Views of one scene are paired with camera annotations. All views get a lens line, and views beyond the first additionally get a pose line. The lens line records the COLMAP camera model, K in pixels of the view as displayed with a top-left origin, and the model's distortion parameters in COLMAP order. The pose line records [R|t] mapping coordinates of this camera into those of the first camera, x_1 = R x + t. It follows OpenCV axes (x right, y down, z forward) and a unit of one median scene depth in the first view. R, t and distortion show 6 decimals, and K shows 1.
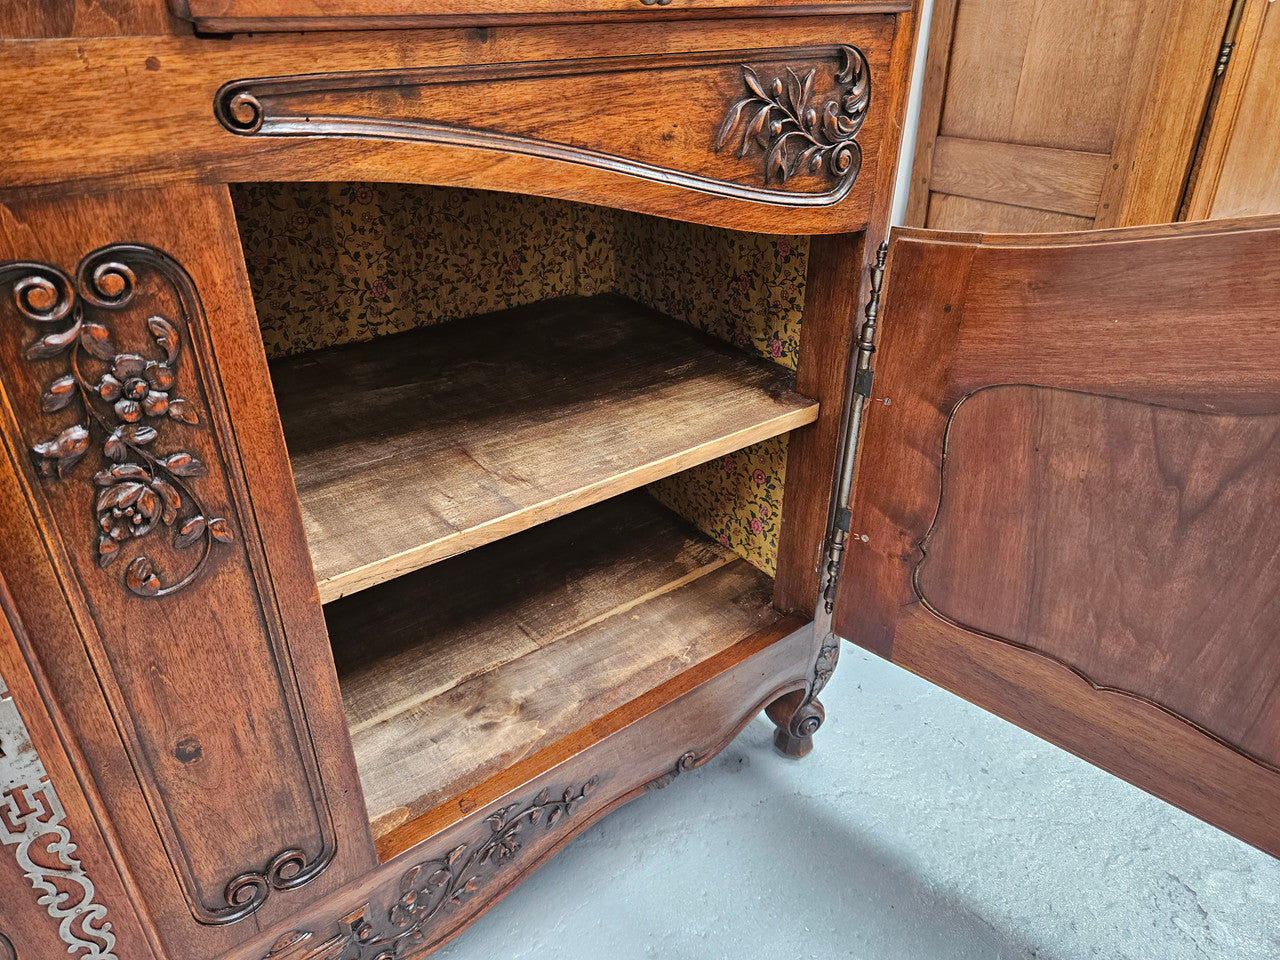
lens RADIAL K [[867.9, 0, 635.7], [0, 867.9, 481.5], [0, 0, 1]] dist [0.061103, -0.059654]
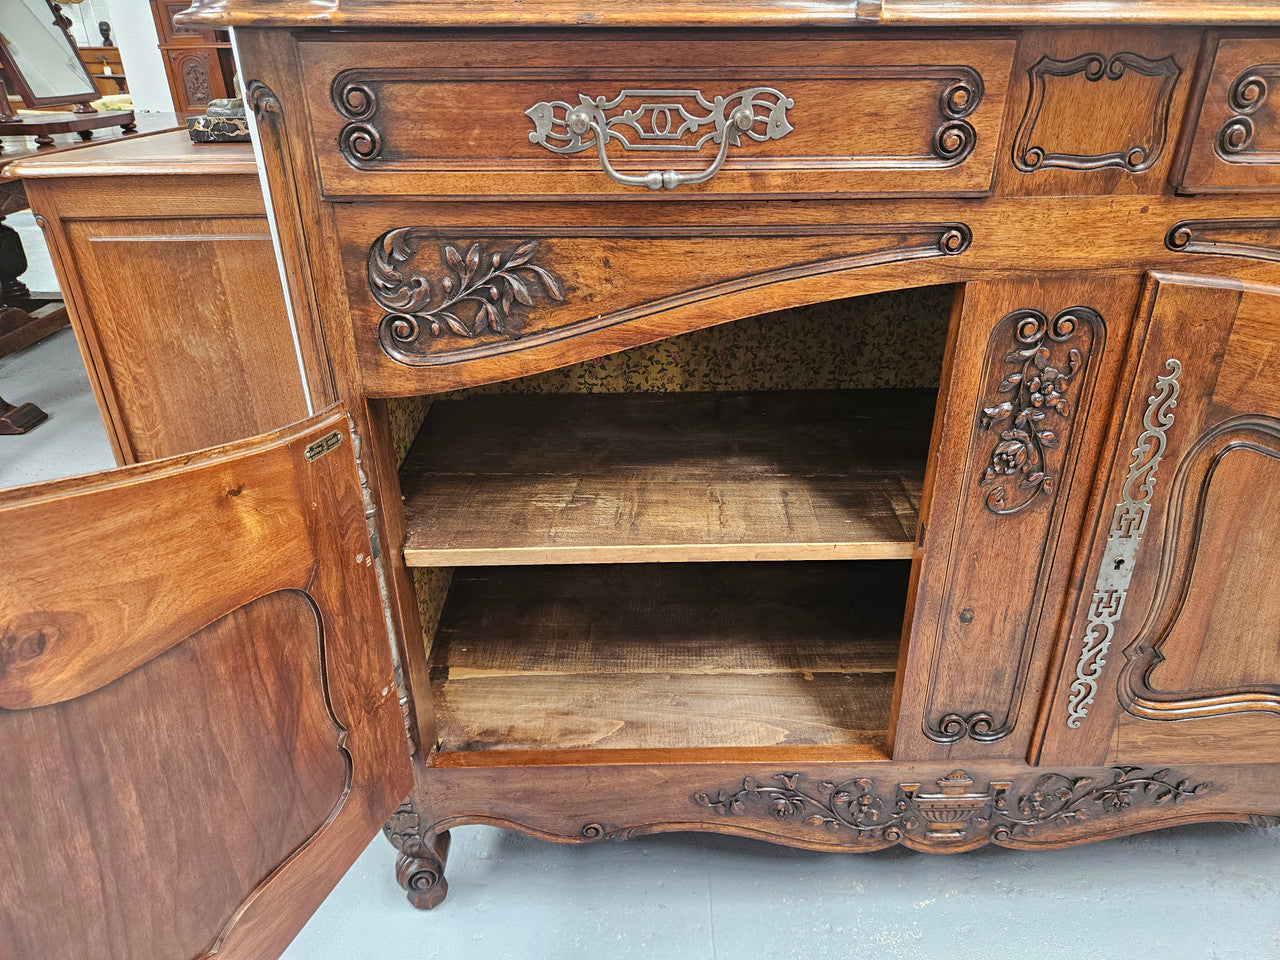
lens RADIAL K [[869.5, 0, 646.0], [0, 869.5, 484.9], [0, 0, 1]] dist [0.064191, -0.060824]
pose [[0.814476, 0.254703, -0.521302, -0.232094], [-0.278974, 0.959730, 0.033049, 0.201096], [0.508727, 0.118513, 0.852732, -0.704036]]
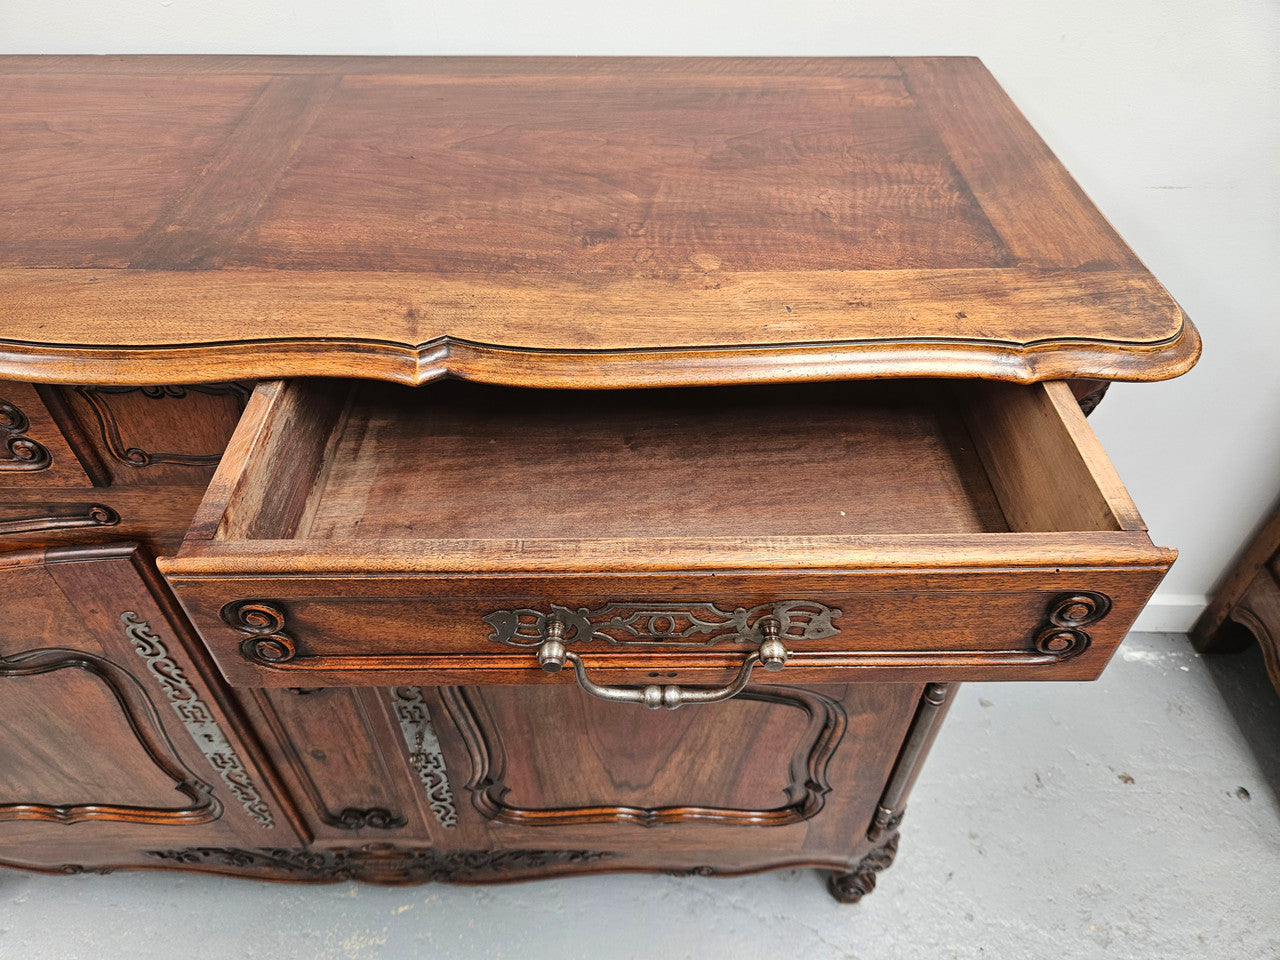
lens RADIAL K [[876.6, 0, 633.5], [0, 876.6, 481.3], [0, 0, 1]] dist [0.056018, -0.059075]
pose [[0.795674, 0.419508, -0.436940, 0.510249], [-0.297712, 0.899053, 0.321047, -0.931527], [0.527514, -0.125366, 0.840245, -0.028078]]
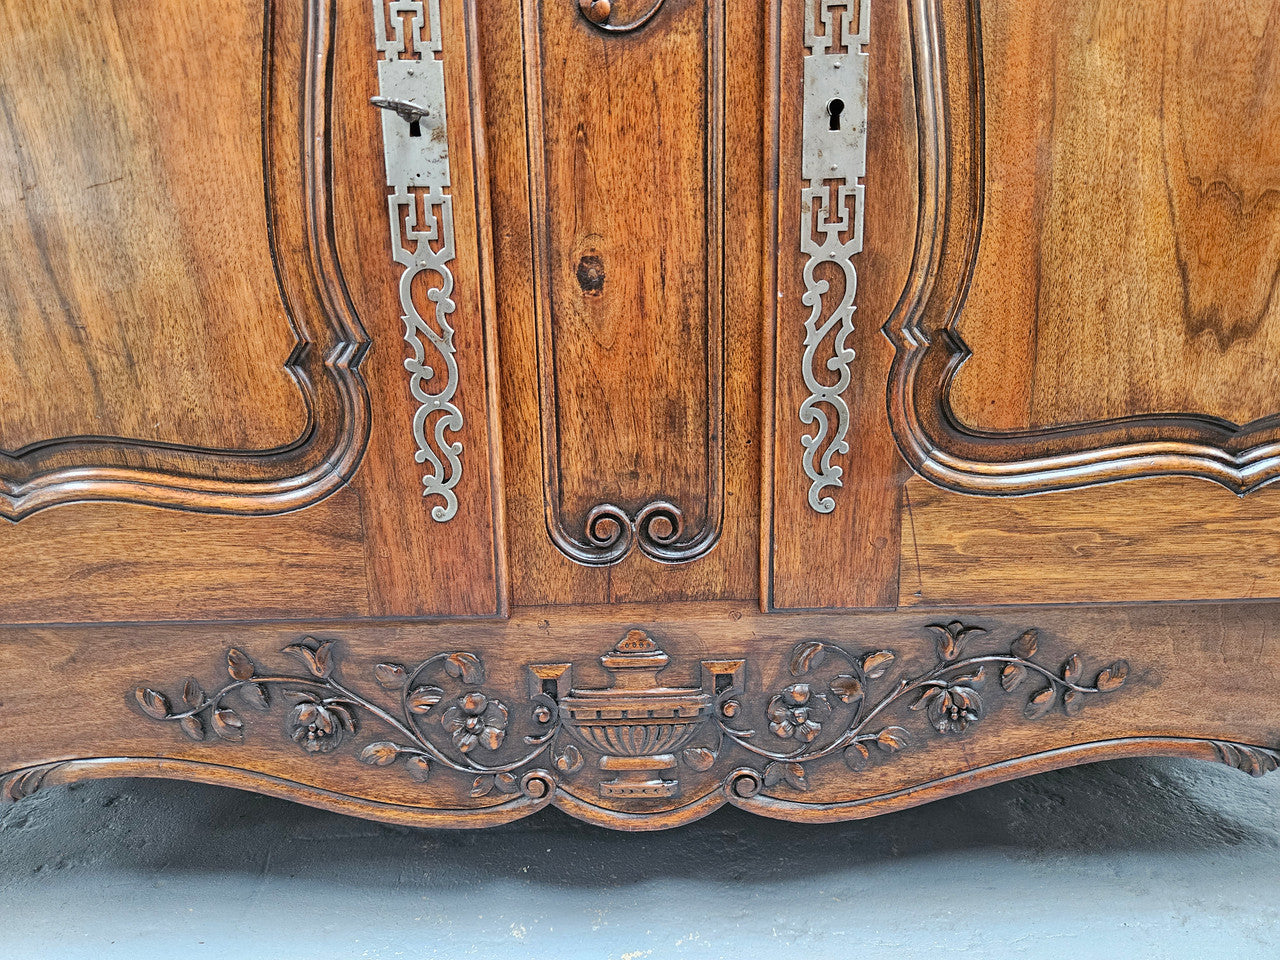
lens RADIAL K [[867.9, 0, 635.7], [0, 867.9, 481.5], [0, 0, 1]] dist [0.061103, -0.059654]
pose [[0.808838, 0.108555, -0.577925, 0.031668], [-0.273062, 0.939759, -0.205644, 0.695882], [0.520787, 0.324142, 0.789755, 0.456801]]
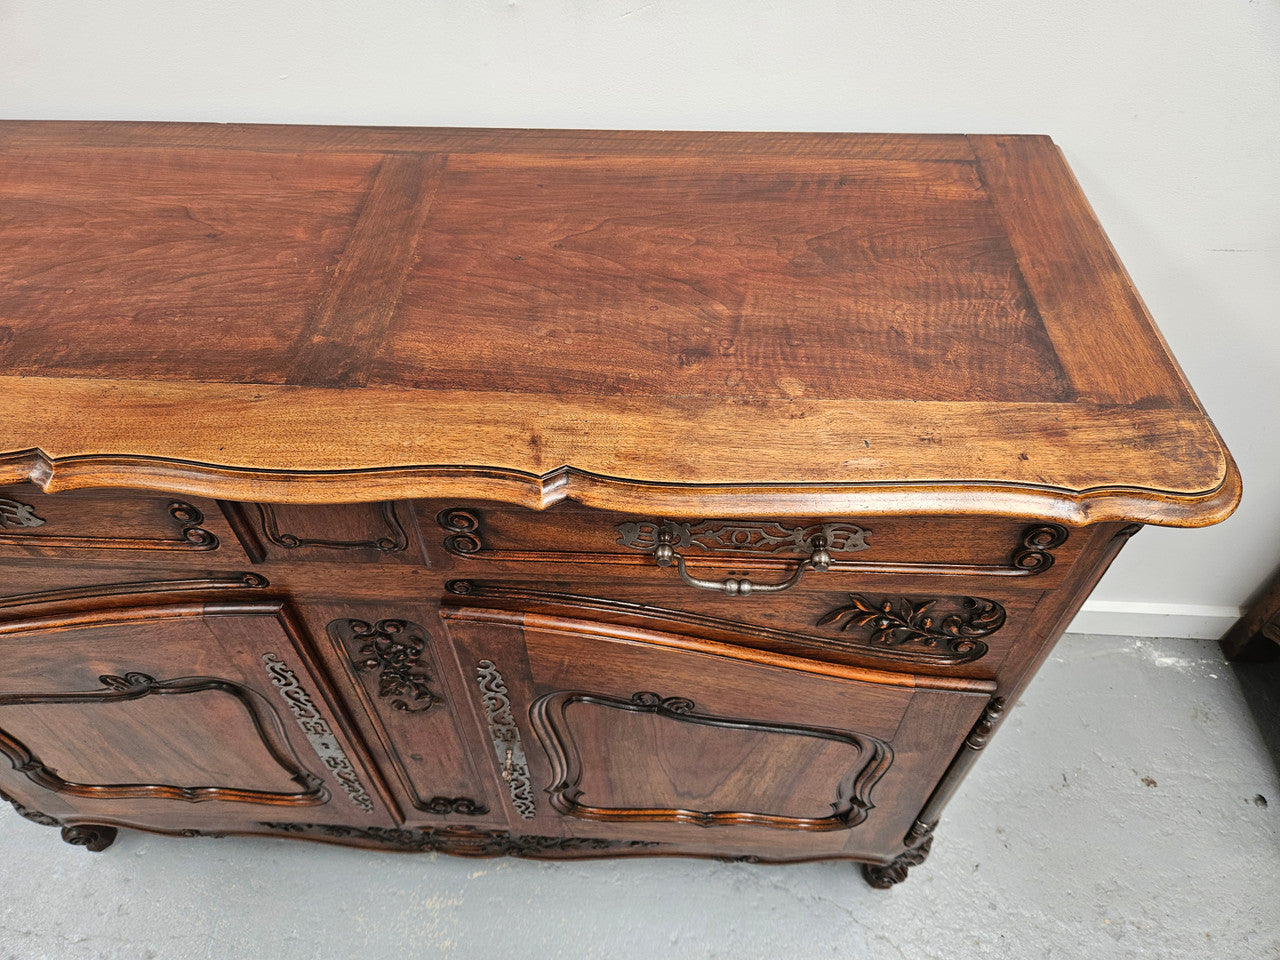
lens RADIAL K [[872.6, 0, 630.7], [0, 872.6, 474.6], [0, 0, 1]] dist [0.065874, -0.067351]
pose [[0.766398, 0.473068, -0.434559, 0.397094], [-0.306014, 0.863678, 0.400520, -1.182328], [0.564792, -0.173976, 0.806686, -0.163482]]
